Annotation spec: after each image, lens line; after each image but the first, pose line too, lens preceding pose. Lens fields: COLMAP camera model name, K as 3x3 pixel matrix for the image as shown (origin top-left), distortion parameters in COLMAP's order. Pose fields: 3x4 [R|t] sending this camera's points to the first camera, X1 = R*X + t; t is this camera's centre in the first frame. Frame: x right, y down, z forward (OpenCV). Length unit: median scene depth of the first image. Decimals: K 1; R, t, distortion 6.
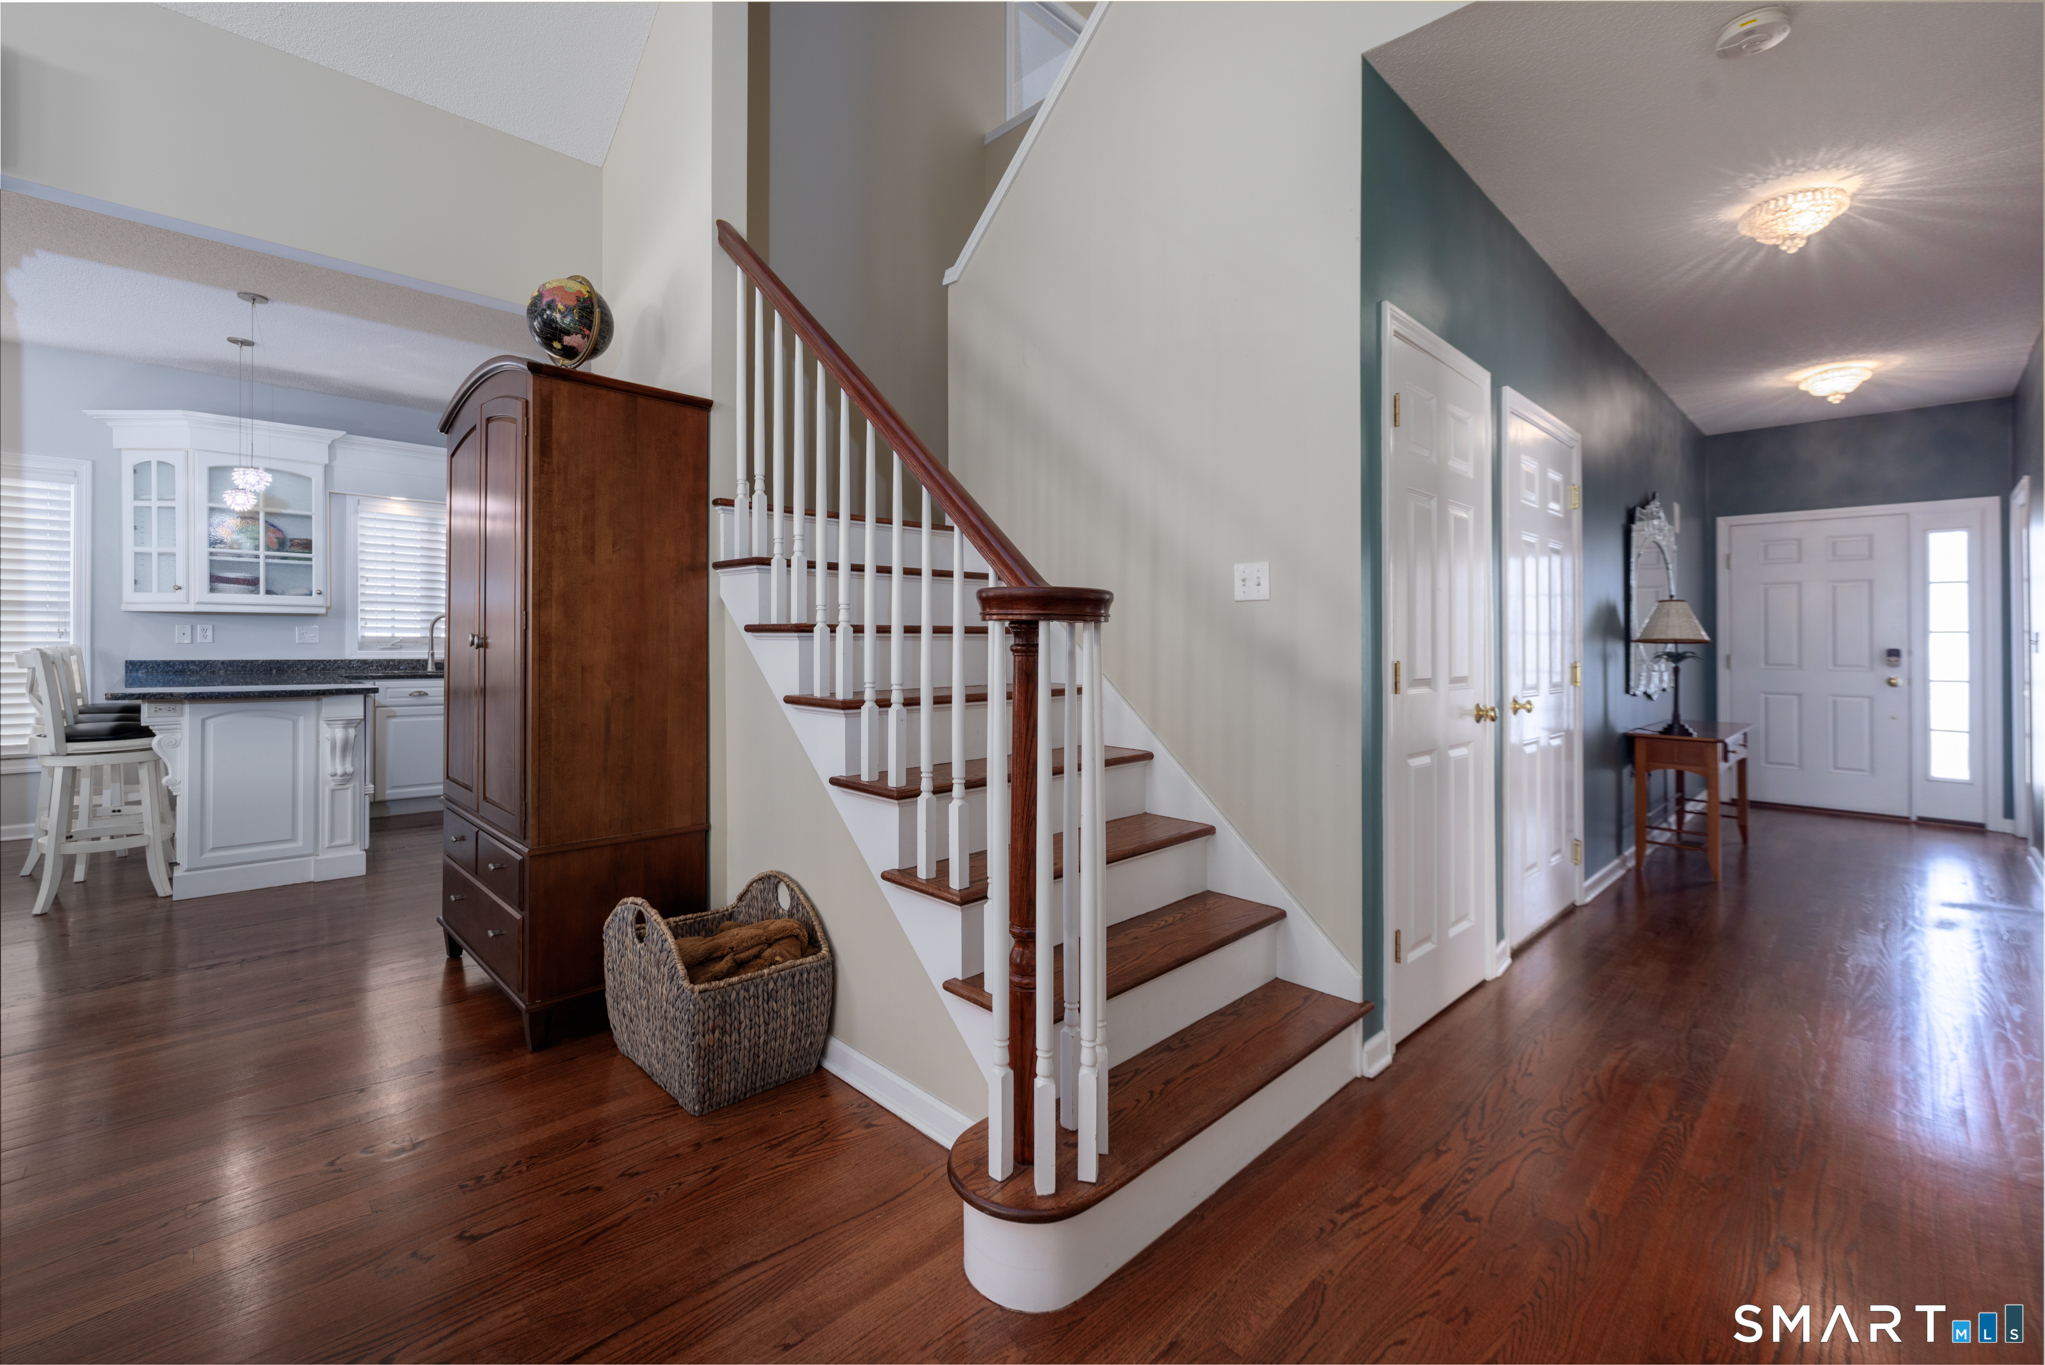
lens RADIAL K [[850.3, 0, 1000.6], [0, 850.3, 637.4], [0, 0, 1]] dist [0.001013, -0.000092]
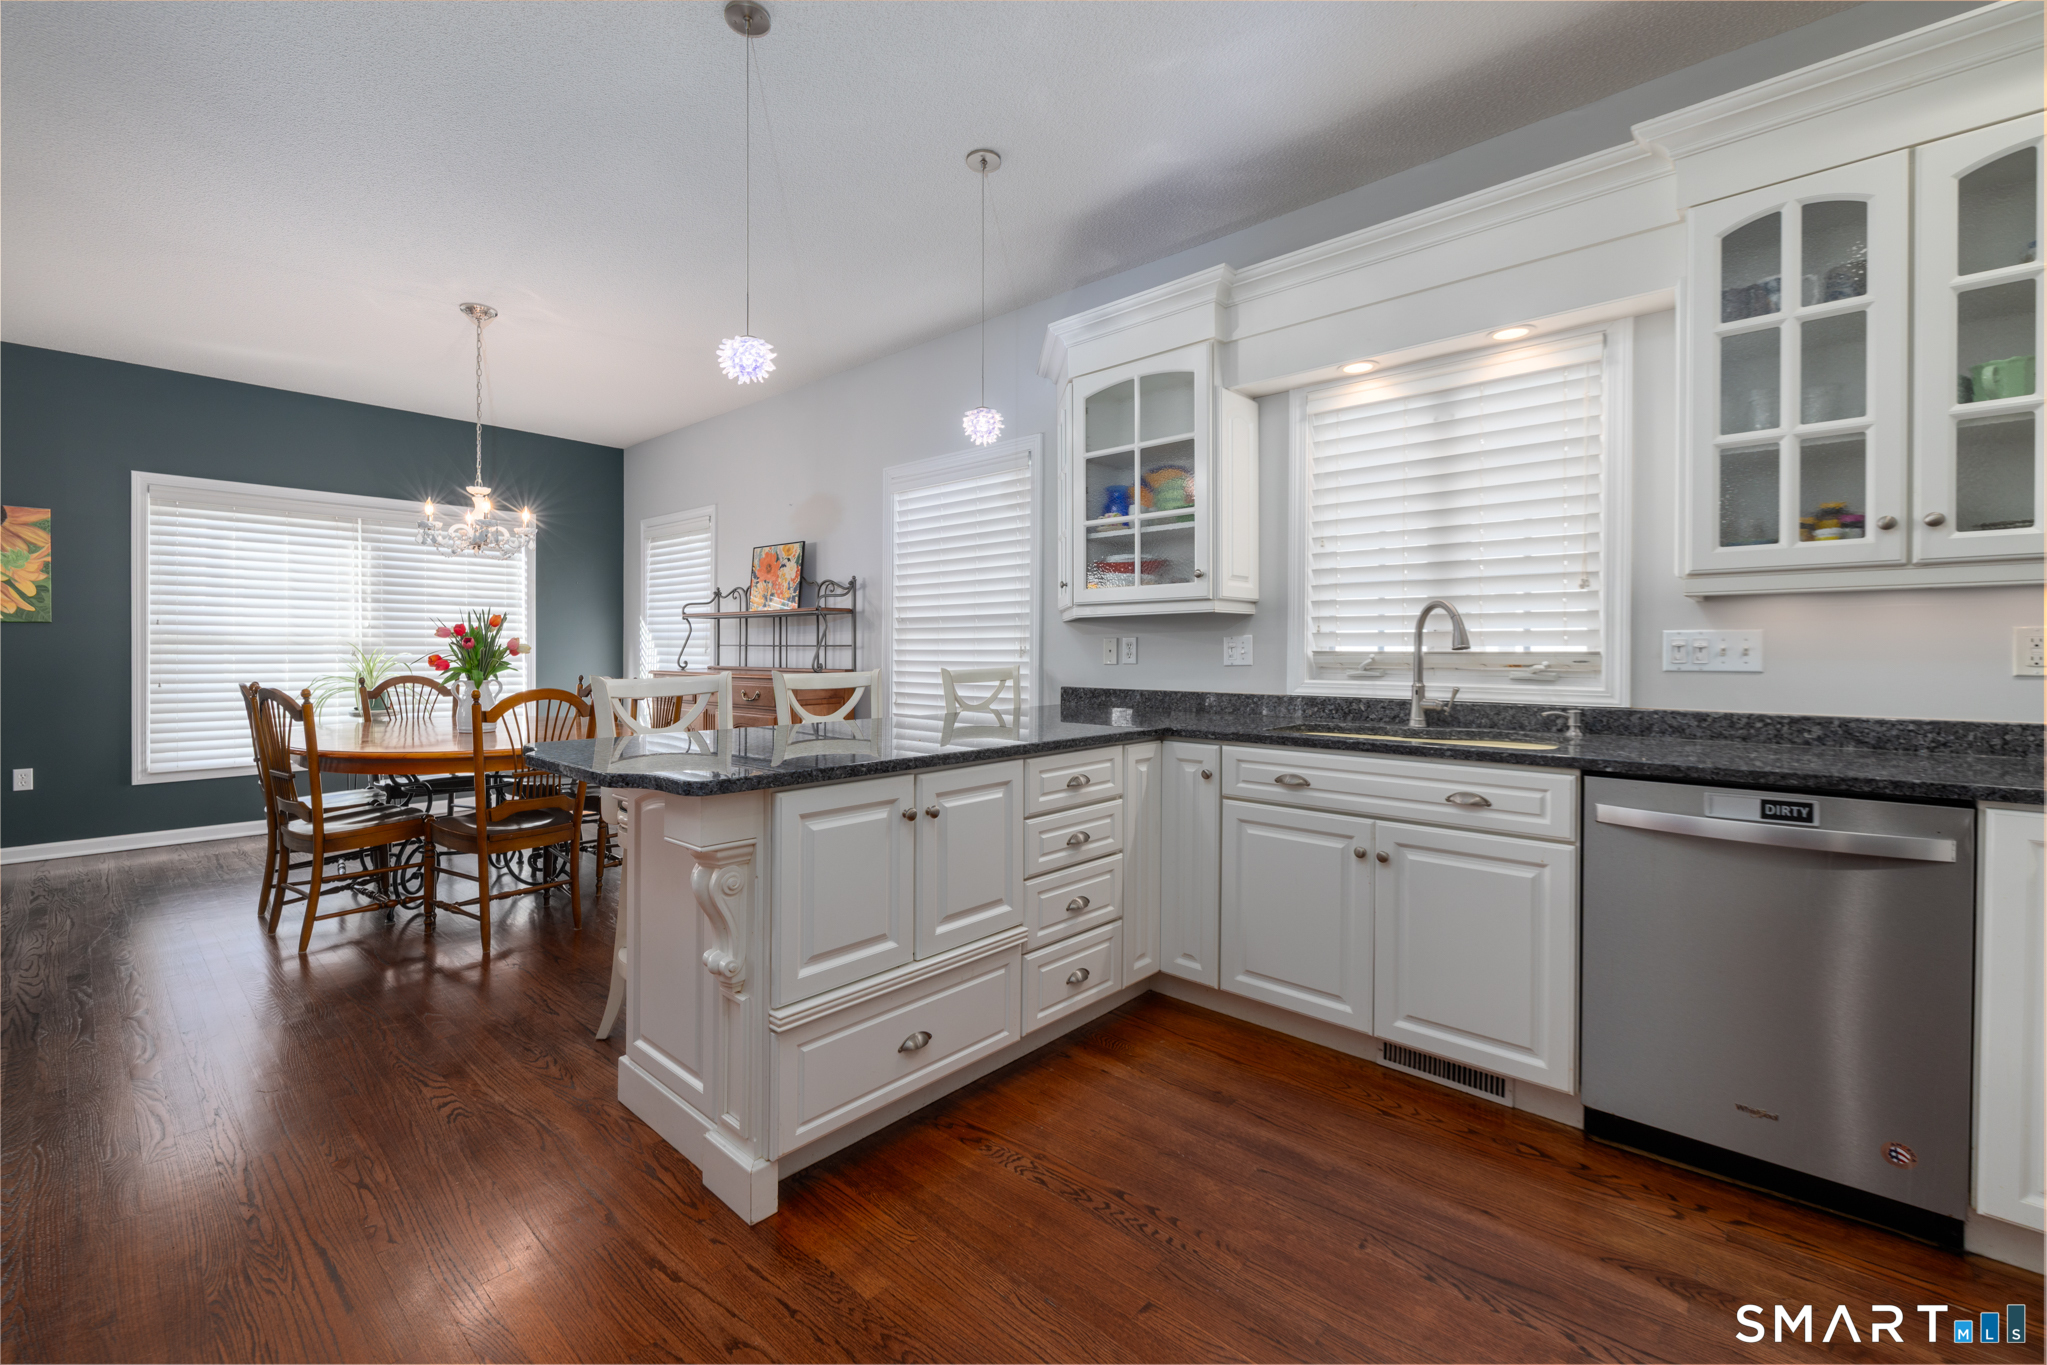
lens RADIAL K [[860.9, 0, 993.4], [0, 860.9, 651.6], [0, 0, 1]] dist [0.002357, 0.000304]
pose [[0.047154, -0.010072, -0.998837, -0.273172], [0.003619, 0.999944, -0.009912, 0.003471], [0.998881, -0.003147, 0.047188, 0.932841]]
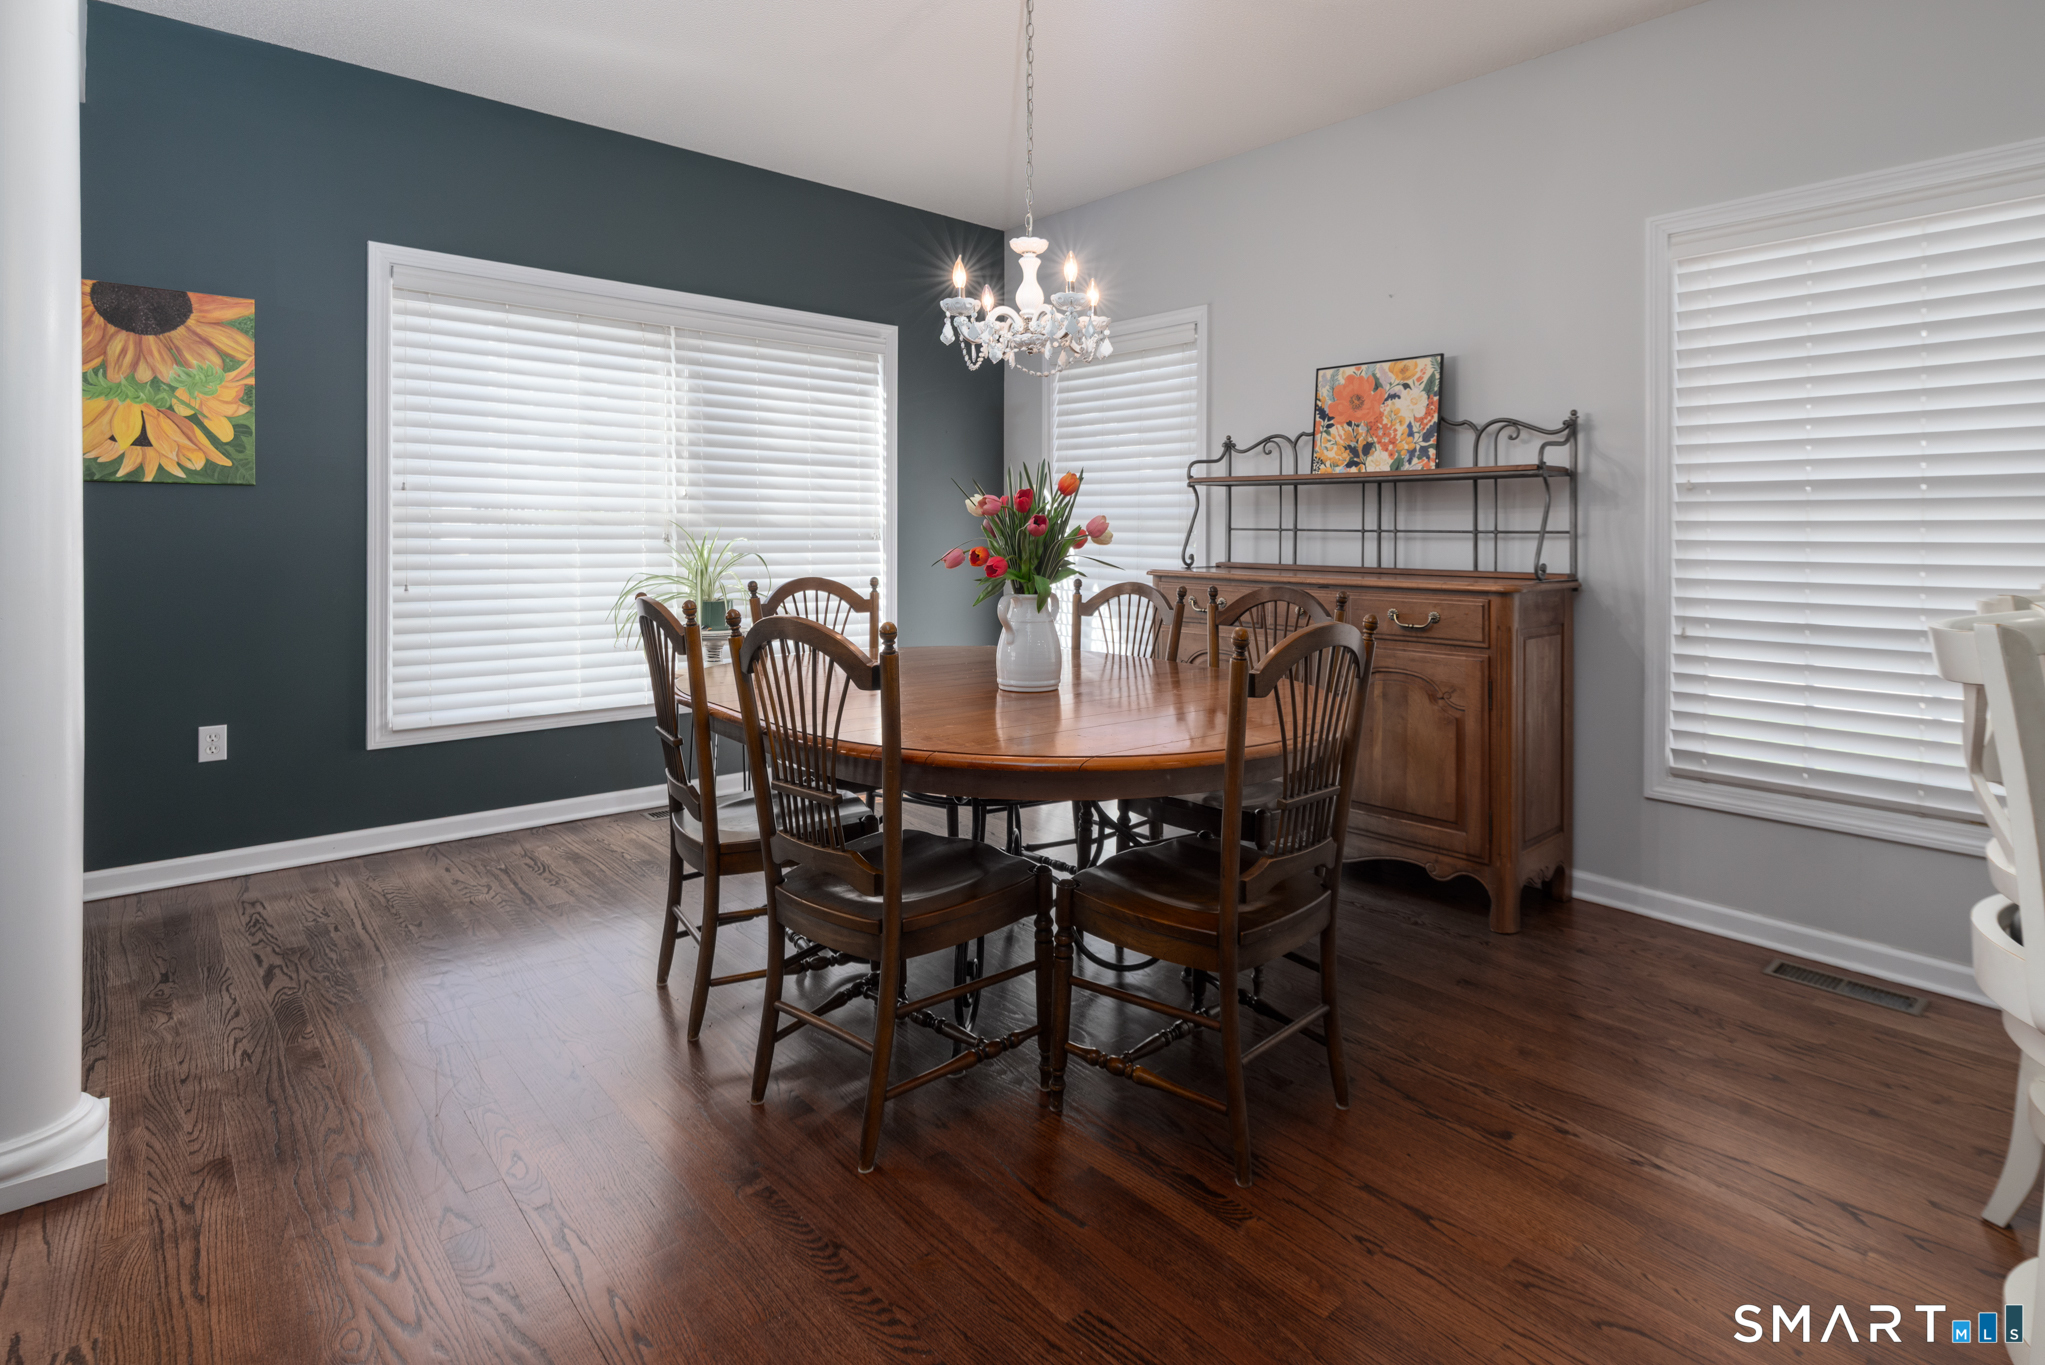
lens RADIAL K [[1044.2, 0, 1113.8], [0, 1044.2, 537.3], [0, 0, 1]] dist [-0.001950, 0.000605]
pose [[-0.014659, -0.008980, -0.999852, -0.581171], [-0.004249, 0.999951, -0.008918, -0.003192], [0.999884, 0.004118, -0.014696, 0.526987]]
